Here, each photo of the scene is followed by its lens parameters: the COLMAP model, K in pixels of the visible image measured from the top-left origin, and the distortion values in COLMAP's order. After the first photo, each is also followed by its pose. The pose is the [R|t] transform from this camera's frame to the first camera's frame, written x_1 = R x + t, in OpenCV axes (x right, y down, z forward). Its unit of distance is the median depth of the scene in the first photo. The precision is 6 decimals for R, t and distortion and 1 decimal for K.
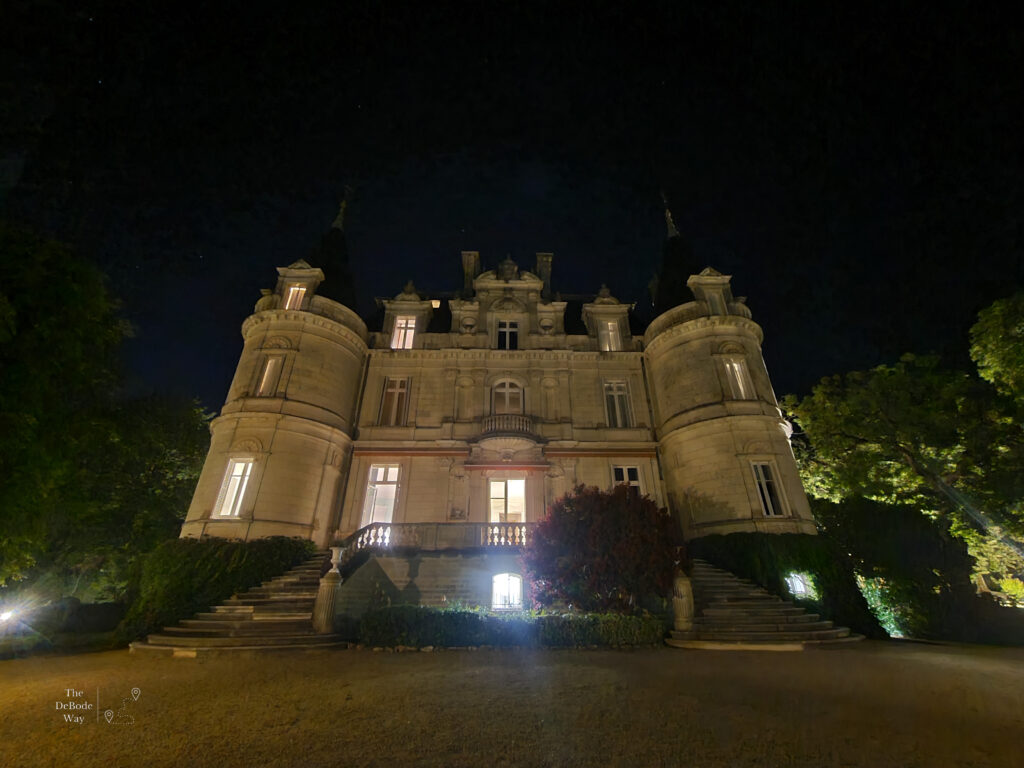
lens RADIAL K [[418.4, 0, 512.3], [0, 418.4, 383.6], [0, 0, 1]] dist [0.001754, 0.000686]
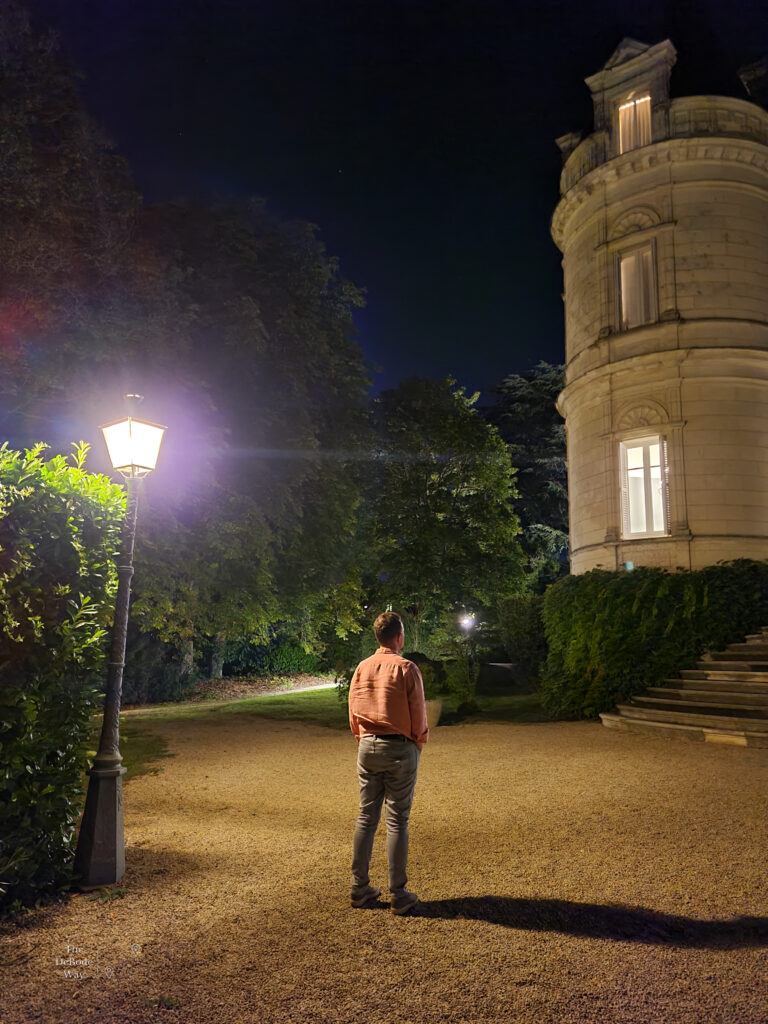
lens RADIAL K [[766.4, 0, 385.3], [0, 766.4, 511.0], [0, 0, 1]] dist [0.028058, -0.002297]
pose [[0.755333, -0.102677, -0.647247, -0.222179], [0.278475, 0.944334, 0.175172, -0.011203], [0.593231, -0.312555, 0.741880, -0.028468]]
